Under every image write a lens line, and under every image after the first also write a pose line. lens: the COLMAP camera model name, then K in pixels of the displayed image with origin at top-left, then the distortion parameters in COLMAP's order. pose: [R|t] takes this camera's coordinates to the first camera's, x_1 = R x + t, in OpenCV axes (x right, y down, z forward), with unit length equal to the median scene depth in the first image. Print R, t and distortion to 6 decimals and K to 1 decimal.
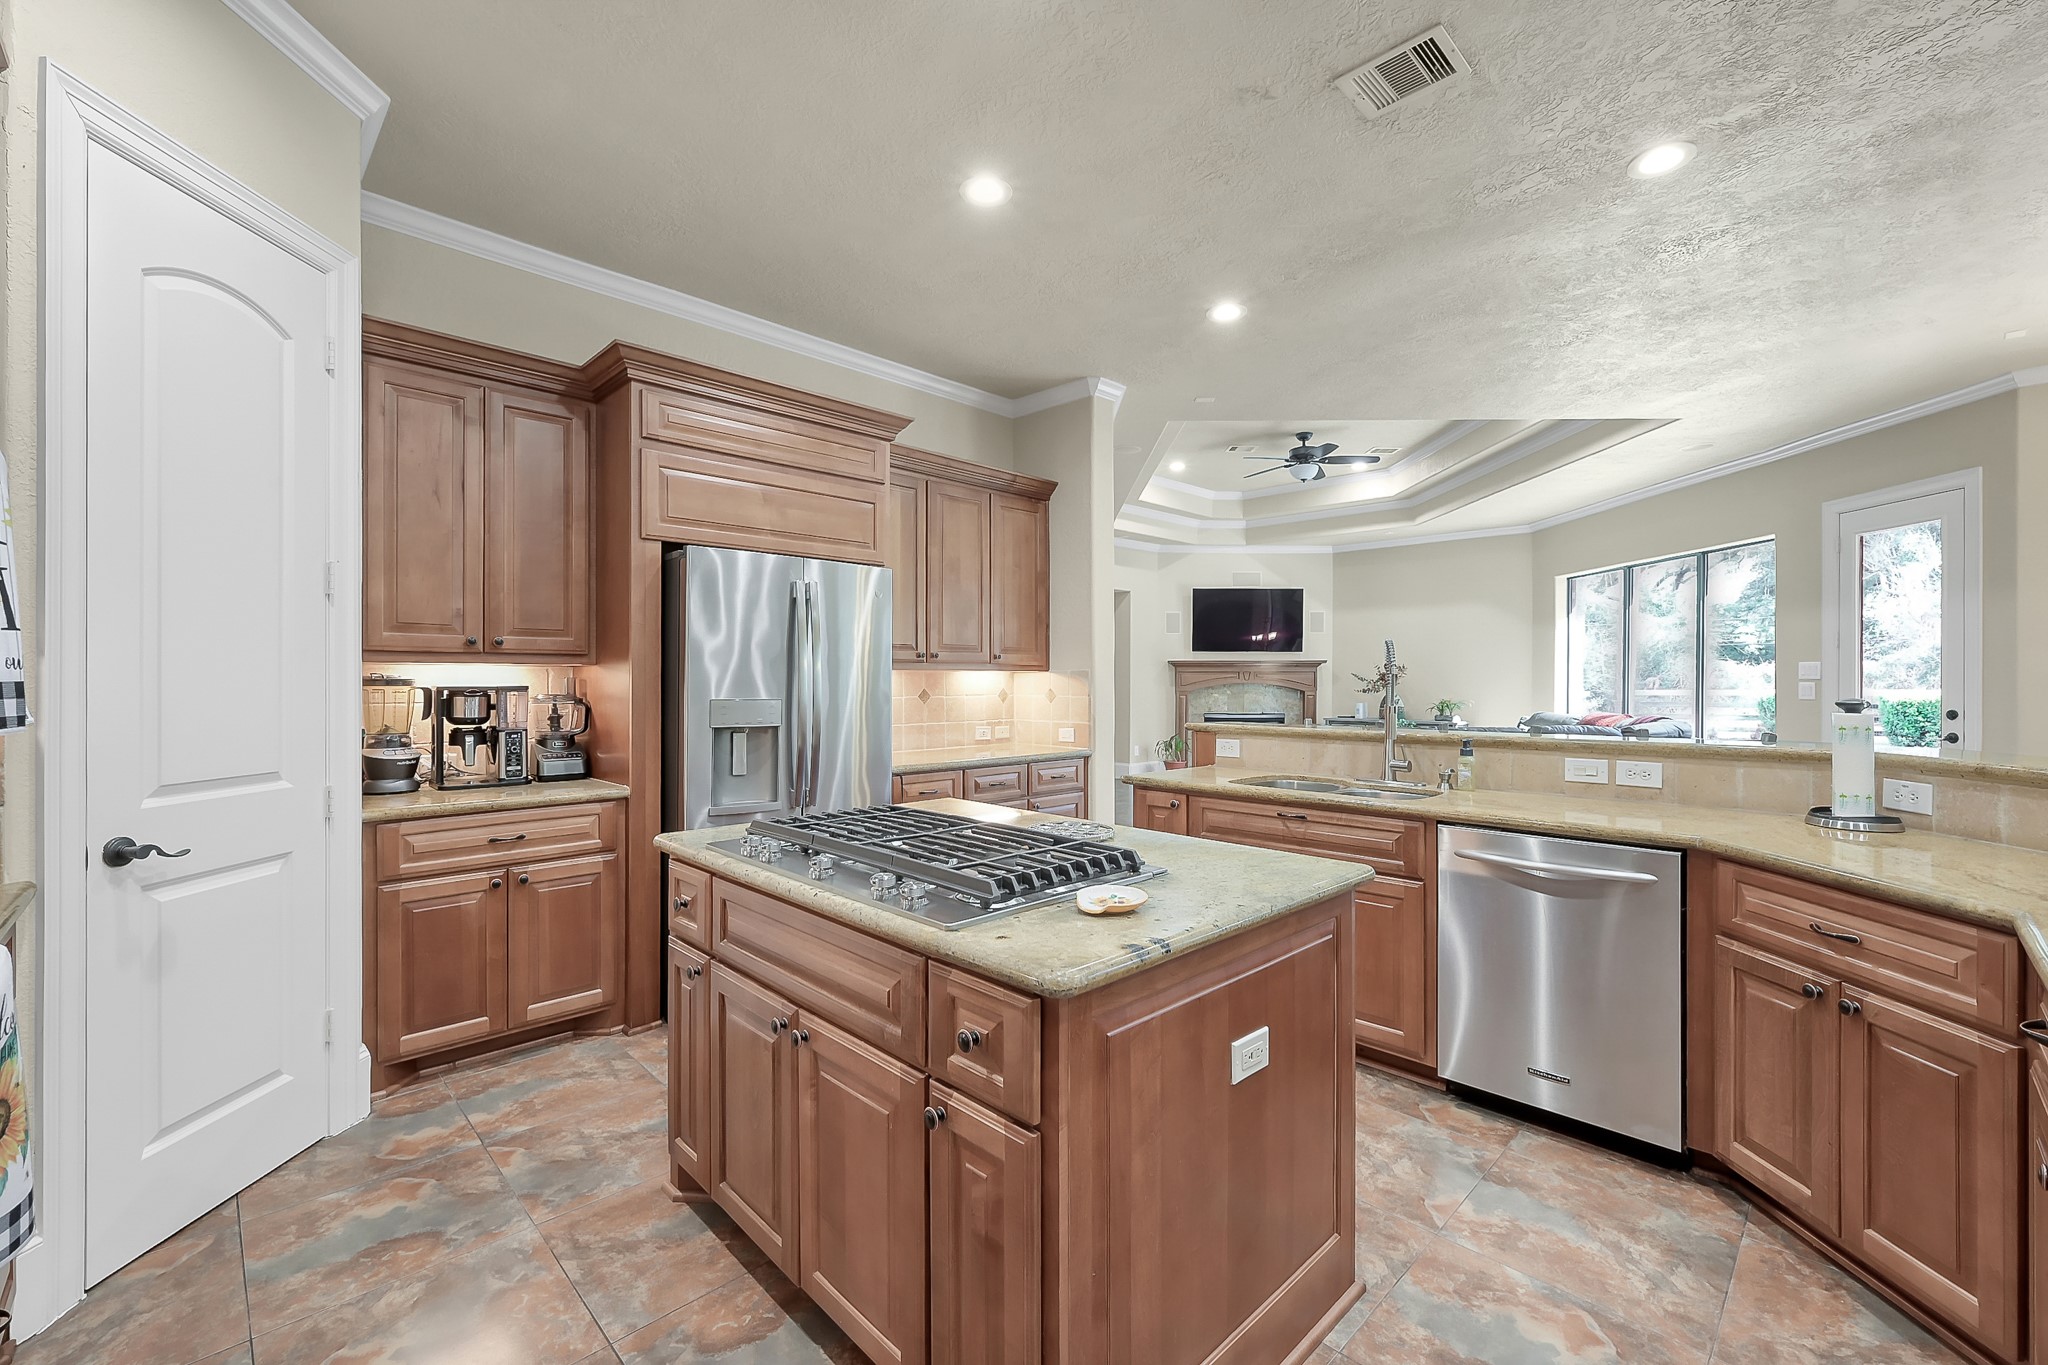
lens RADIAL K [[855.6, 0, 1024.0], [0, 855.6, 682.5], [0, 0, 1]] dist [-0.001303, 0.000445]
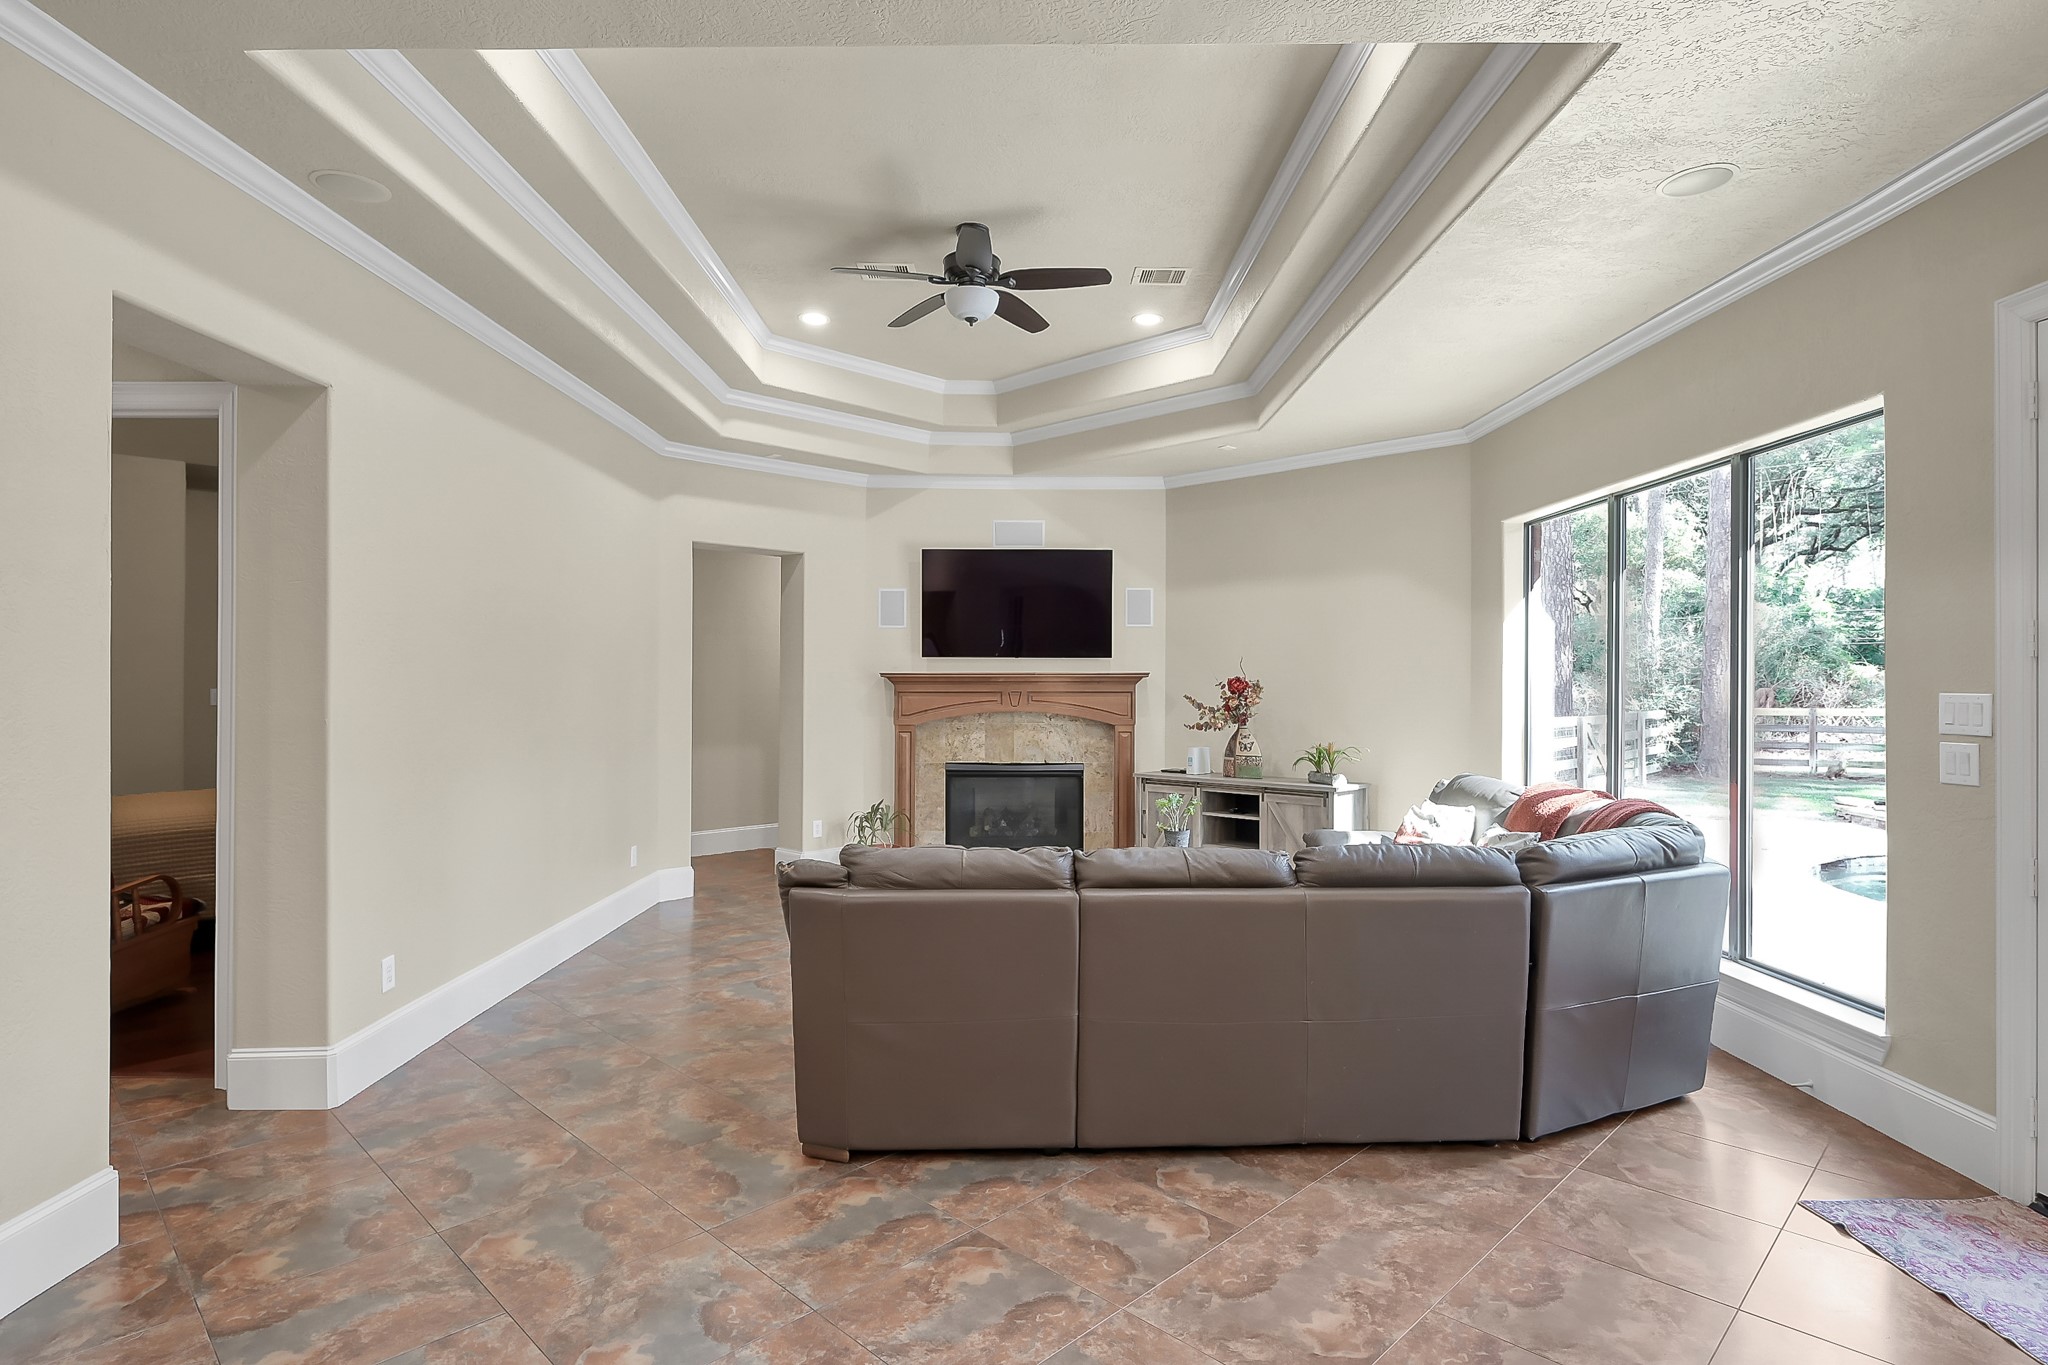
lens RADIAL K [[1063.9, 0, 1024.0], [0, 1063.9, 682.5], [0, 0, 1]] dist [-0.000568, 0.000218]
pose [[0.999896, 0.000312, 0.014385, 0.870209], [-0.000222, 0.999980, -0.006270, -0.049172], [-0.014387, 0.006266, 0.999877, 0.938450]]
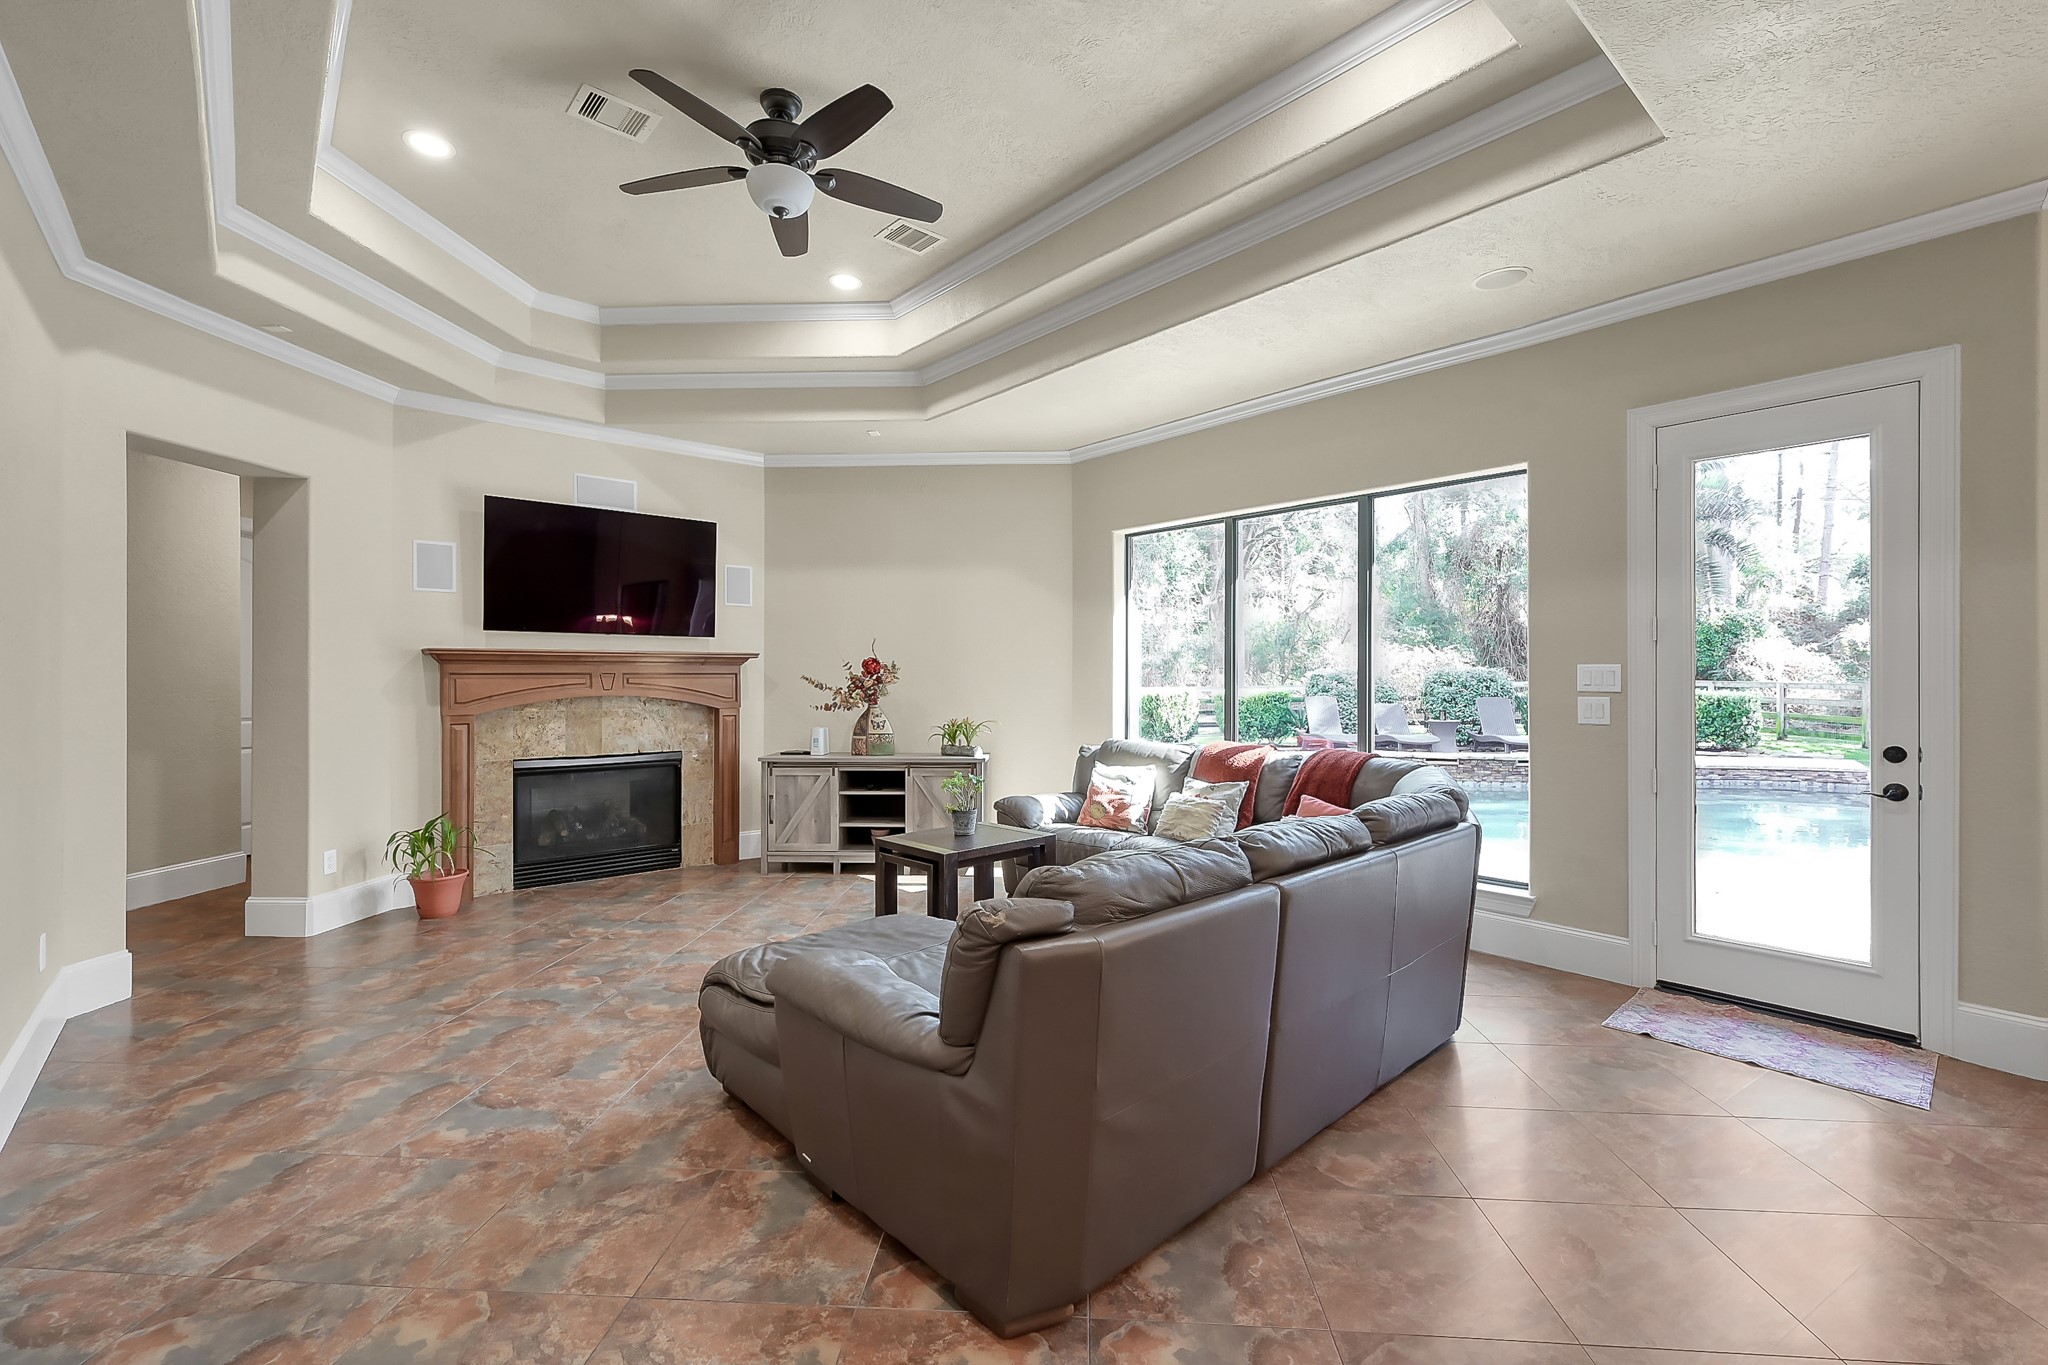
lens RADIAL K [[883.5, 0, 1024.0], [0, 883.5, 682.5], [0, 0, 1]] dist [0.000358, -0.000133]
pose [[0.745111, -0.006734, 0.666906, 0.322580], [0.004008, 0.999976, 0.005619, -0.031226], [-0.666928, -0.001514, 0.745120, 1.511613]]
